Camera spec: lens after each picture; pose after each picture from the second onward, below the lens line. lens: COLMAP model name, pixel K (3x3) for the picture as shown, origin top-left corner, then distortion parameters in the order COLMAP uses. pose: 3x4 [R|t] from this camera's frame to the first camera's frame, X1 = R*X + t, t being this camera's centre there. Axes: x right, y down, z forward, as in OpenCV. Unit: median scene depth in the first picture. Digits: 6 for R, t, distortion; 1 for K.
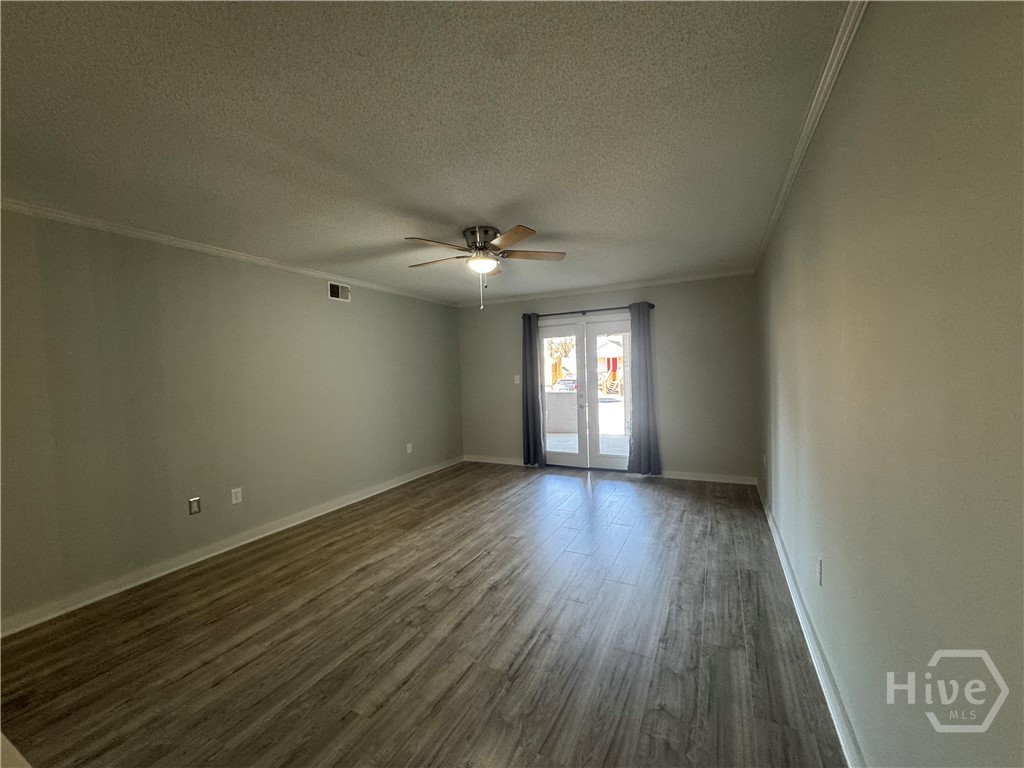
lens RADIAL K [[407.1, 0, 514.3], [0, 407.1, 381.0], [0, 0, 1]] dist [0.001059, 0.000022]
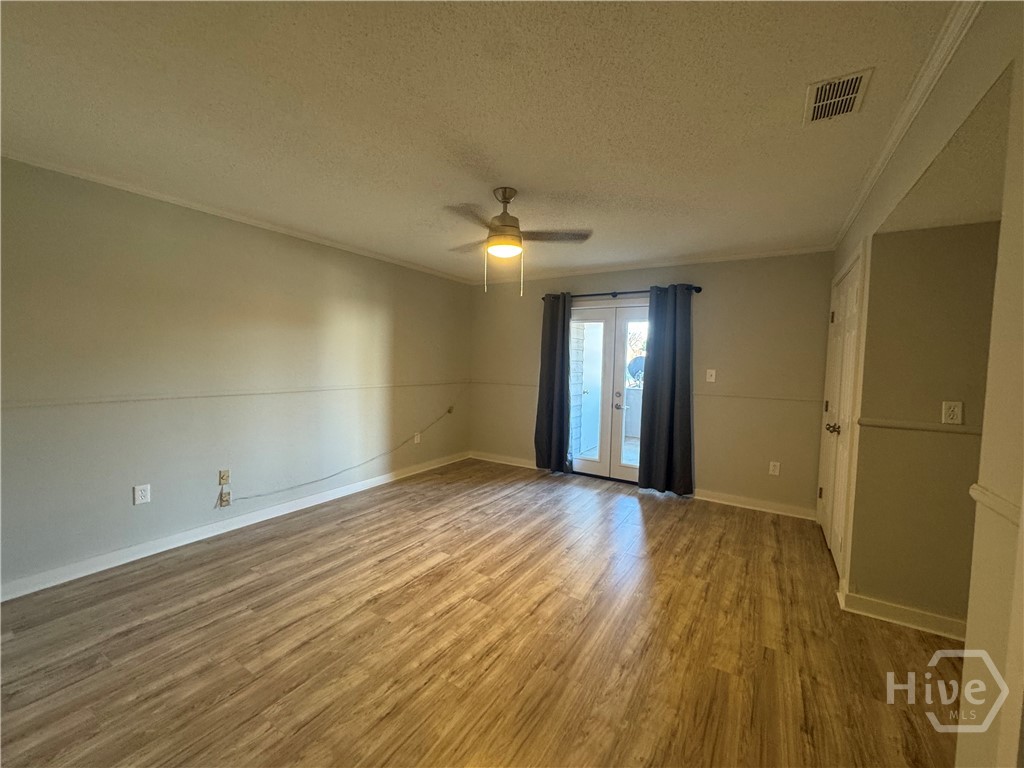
lens RADIAL K [[413.9, 0, 516.5], [0, 413.9, 362.7], [0, 0, 1]] dist [-0.002419, -0.000153]
pose [[0.994287, 0.045379, -0.096608, 0.059164], [-0.046699, 0.998844, -0.011436, -0.003129], [0.095977, 0.015882, 0.995257, 0.108478]]
